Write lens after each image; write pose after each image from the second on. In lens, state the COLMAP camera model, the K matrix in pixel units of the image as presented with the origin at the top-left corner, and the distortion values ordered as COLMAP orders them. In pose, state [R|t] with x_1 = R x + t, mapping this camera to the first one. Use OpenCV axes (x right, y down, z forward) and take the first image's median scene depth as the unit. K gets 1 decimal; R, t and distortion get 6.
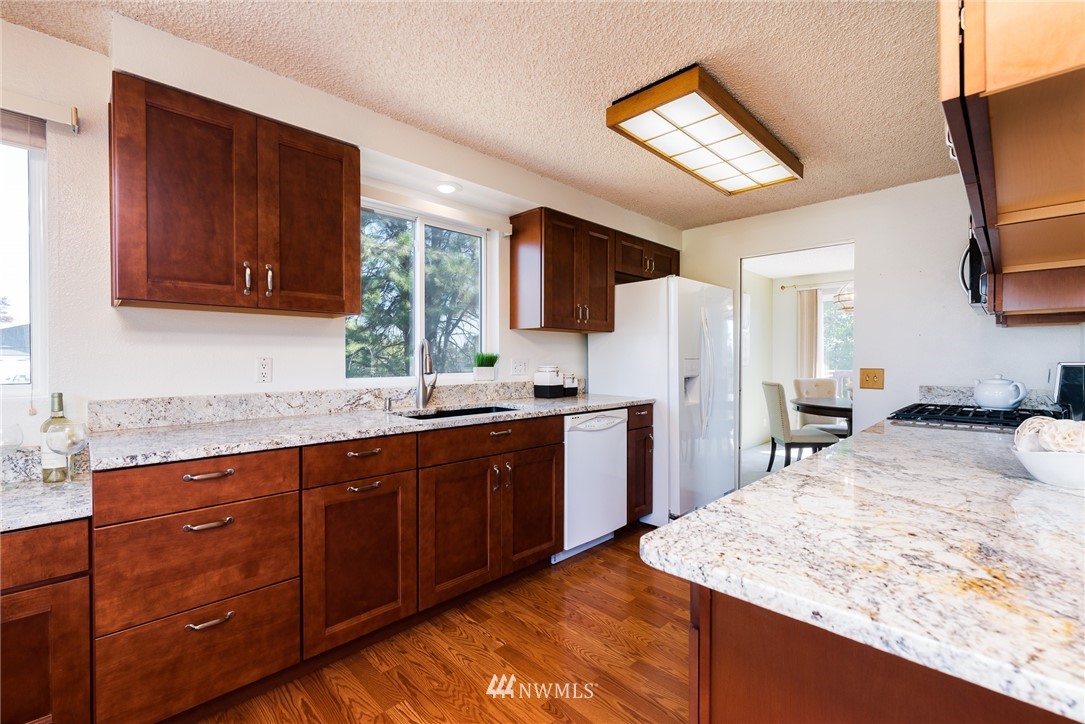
lens RADIAL K [[464.7, 0, 542.5], [0, 464.7, 362.0], [0, 0, 1]] dist [-0.000179, 0.000005]
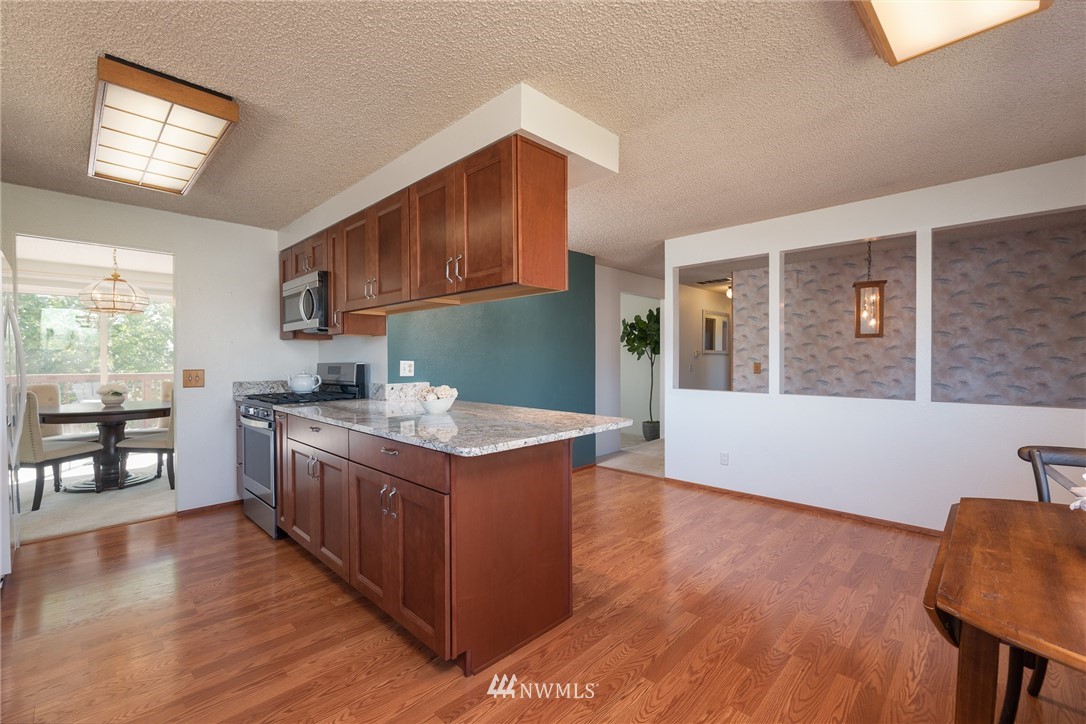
lens RADIAL K [[465.1, 0, 543.0], [0, 465.1, 362.0], [0, 0, 1]] dist [-0.000179, 0.000005]
pose [[-0.012969, -0.008767, 0.999877, -0.706563], [0.008592, 0.999924, 0.008879, -0.012057], [-0.999879, 0.008706, -0.012893, 0.243307]]
